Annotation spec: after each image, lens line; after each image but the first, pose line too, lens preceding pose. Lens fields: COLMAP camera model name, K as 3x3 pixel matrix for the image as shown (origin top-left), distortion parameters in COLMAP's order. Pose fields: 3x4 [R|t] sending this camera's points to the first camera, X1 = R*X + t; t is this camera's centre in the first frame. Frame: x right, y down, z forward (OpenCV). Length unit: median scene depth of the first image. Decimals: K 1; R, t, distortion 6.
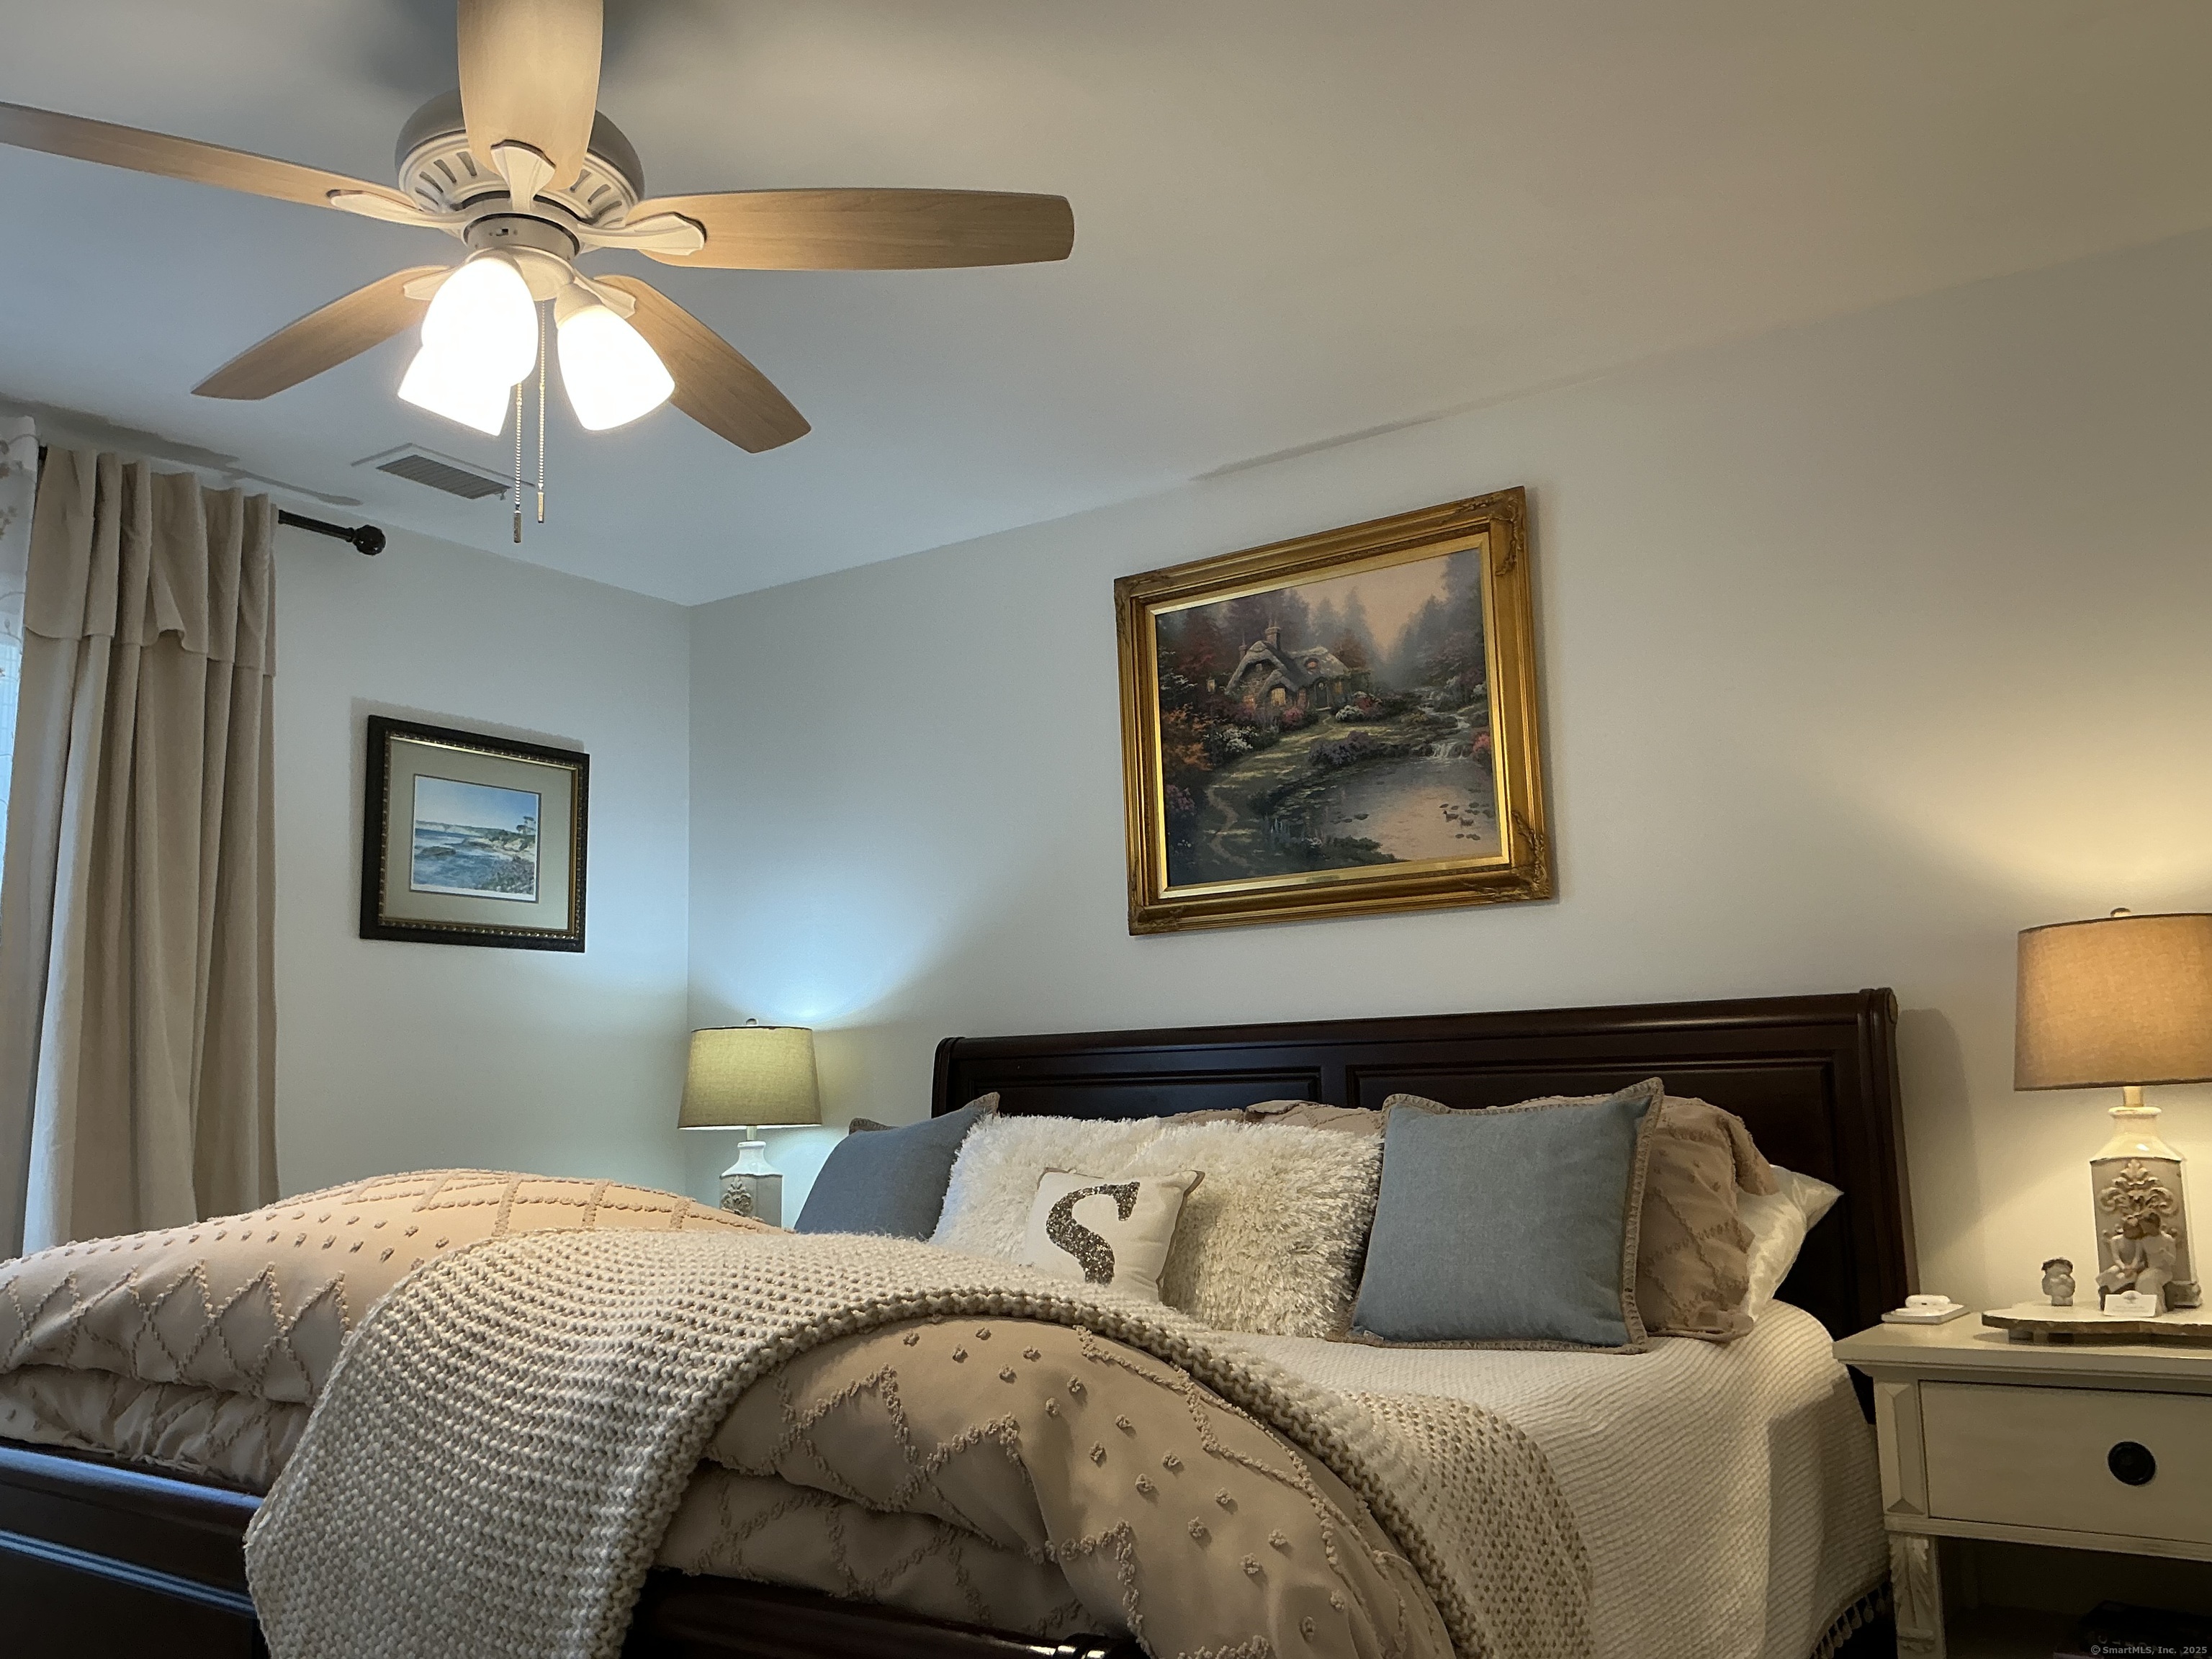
lens RADIAL K [[1846.4, 0, 1098.0], [0, 1846.4, 823.7], [0, 0, 1]] dist [0.163806, -0.346228]
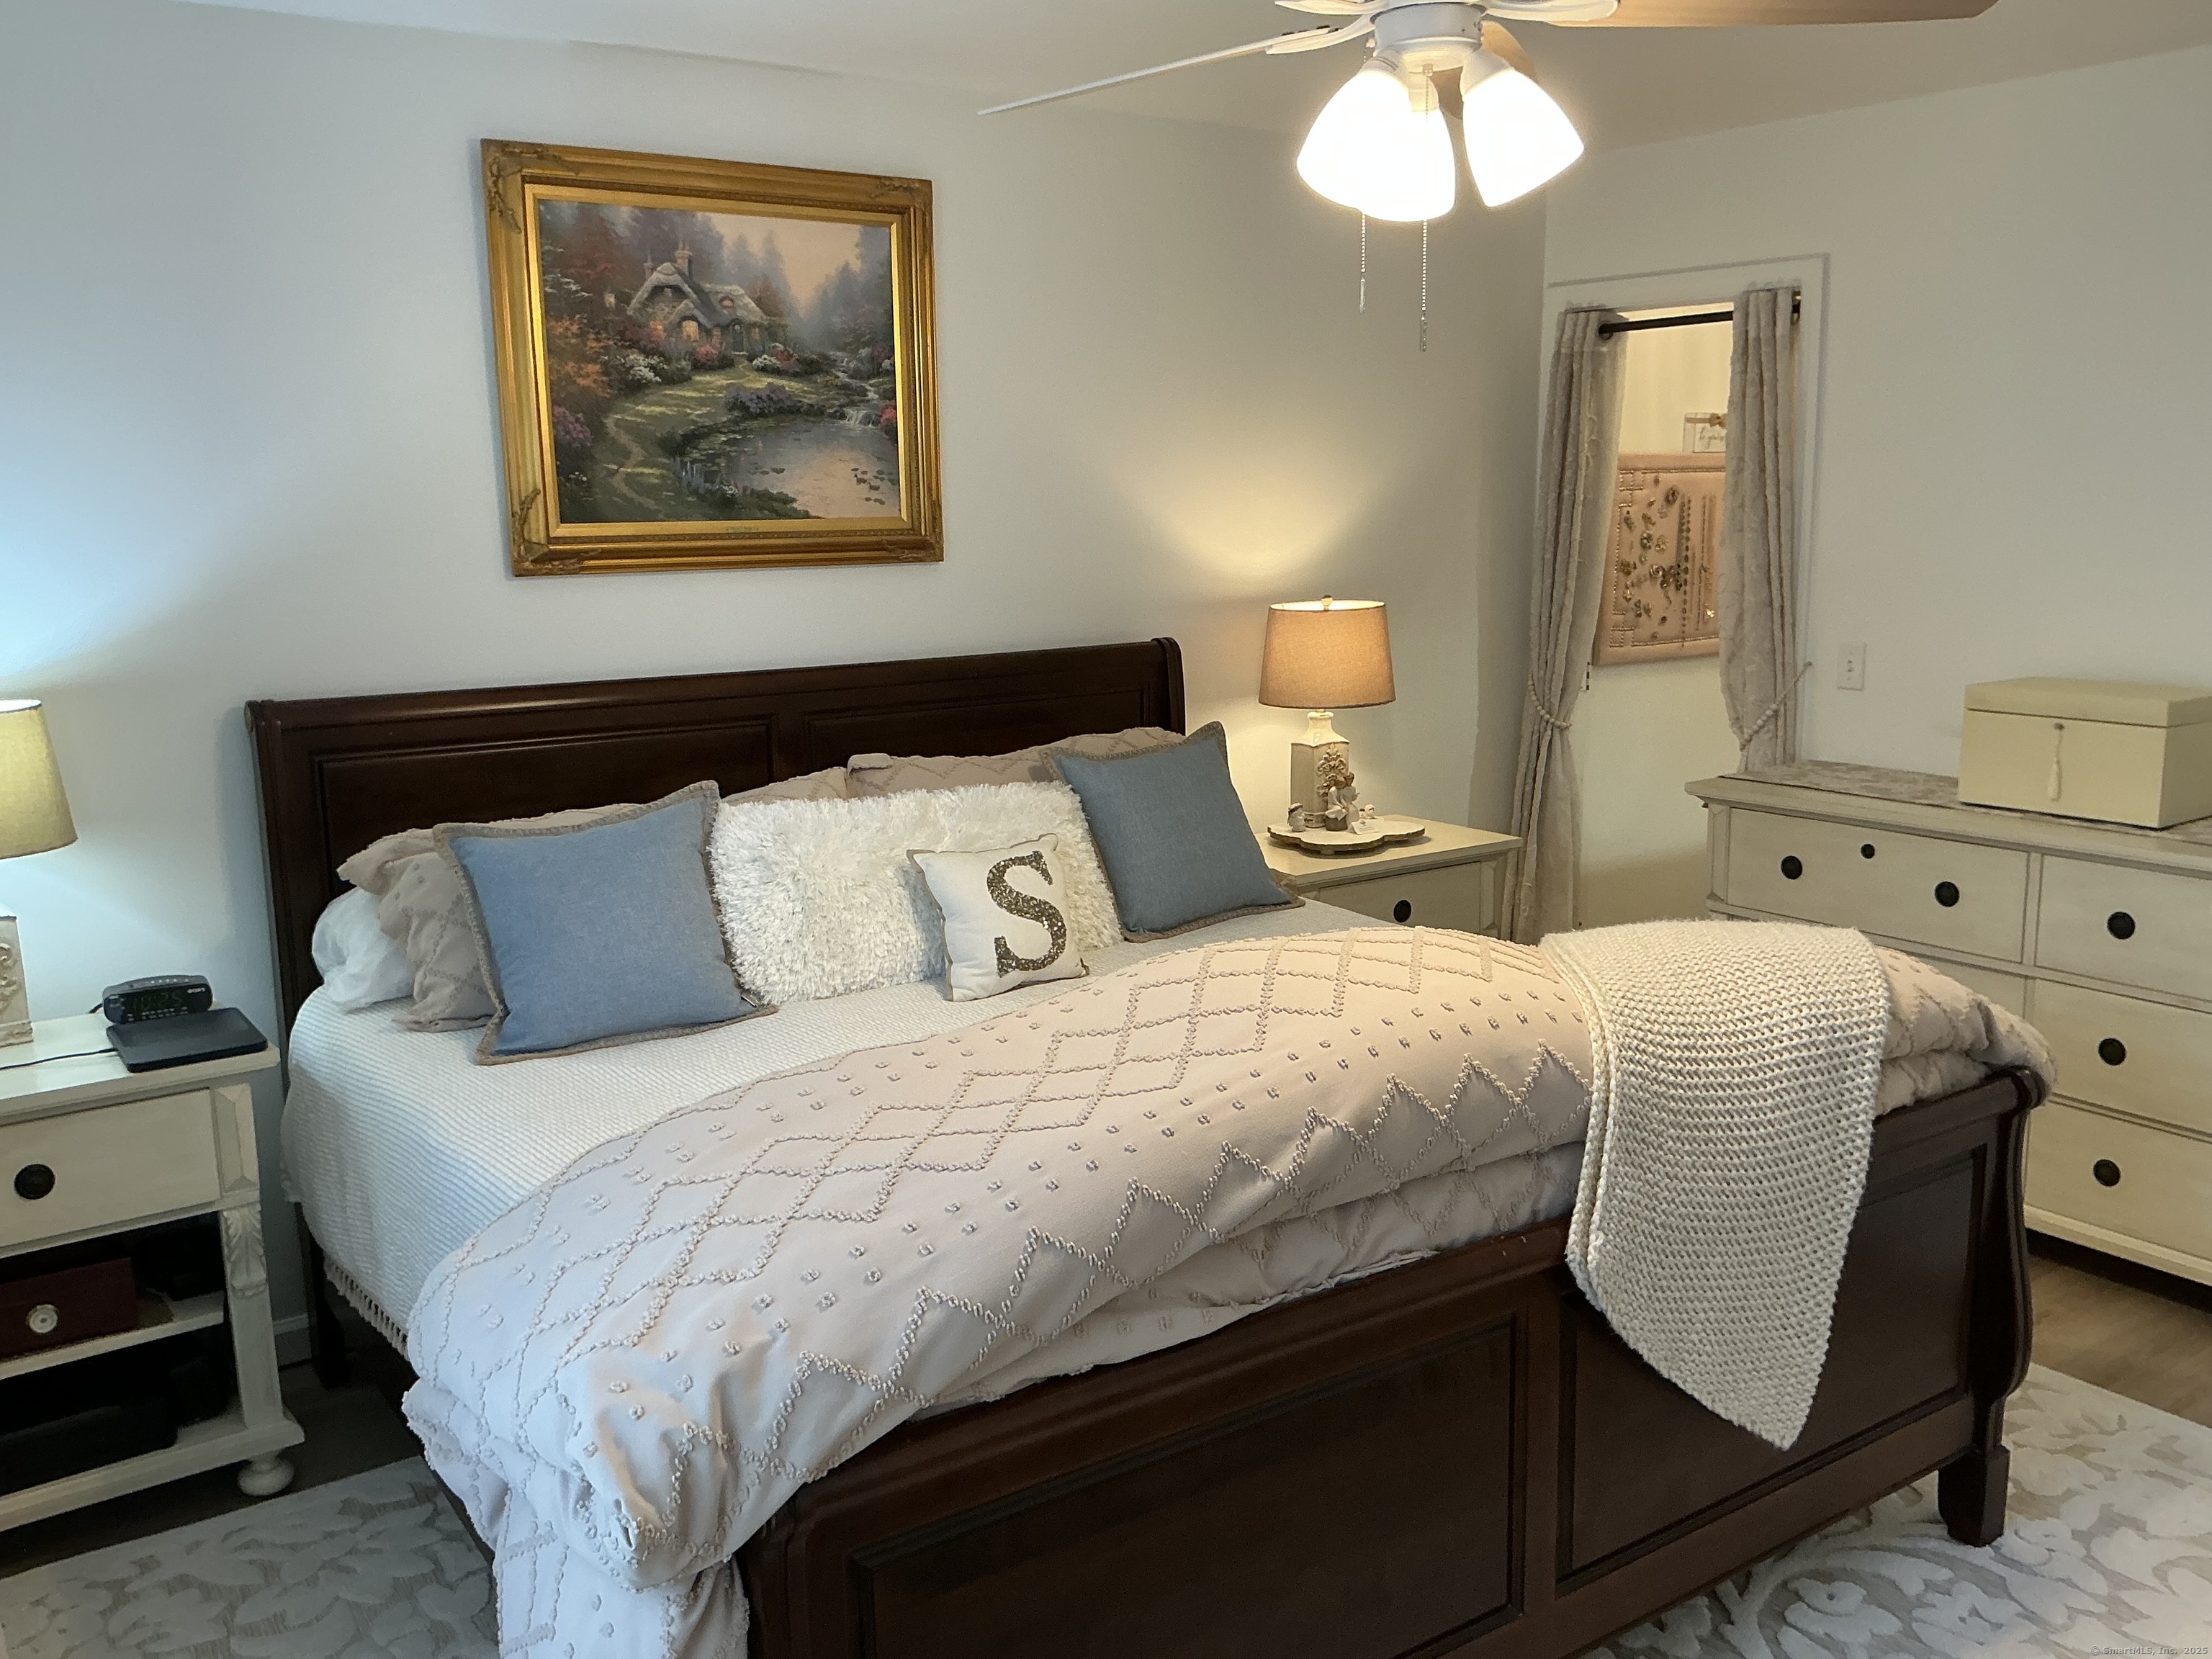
lens RADIAL K [[1846.4, 0, 1098.0], [0, 1846.4, 823.7], [0, 0, 1]] dist [0.163806, -0.346228]
pose [[0.333888, -0.146040, 0.931231, -0.797594], [-0.133781, 0.970583, 0.200178, -0.044541], [-0.933071, -0.191418, 0.304529, 0.477503]]
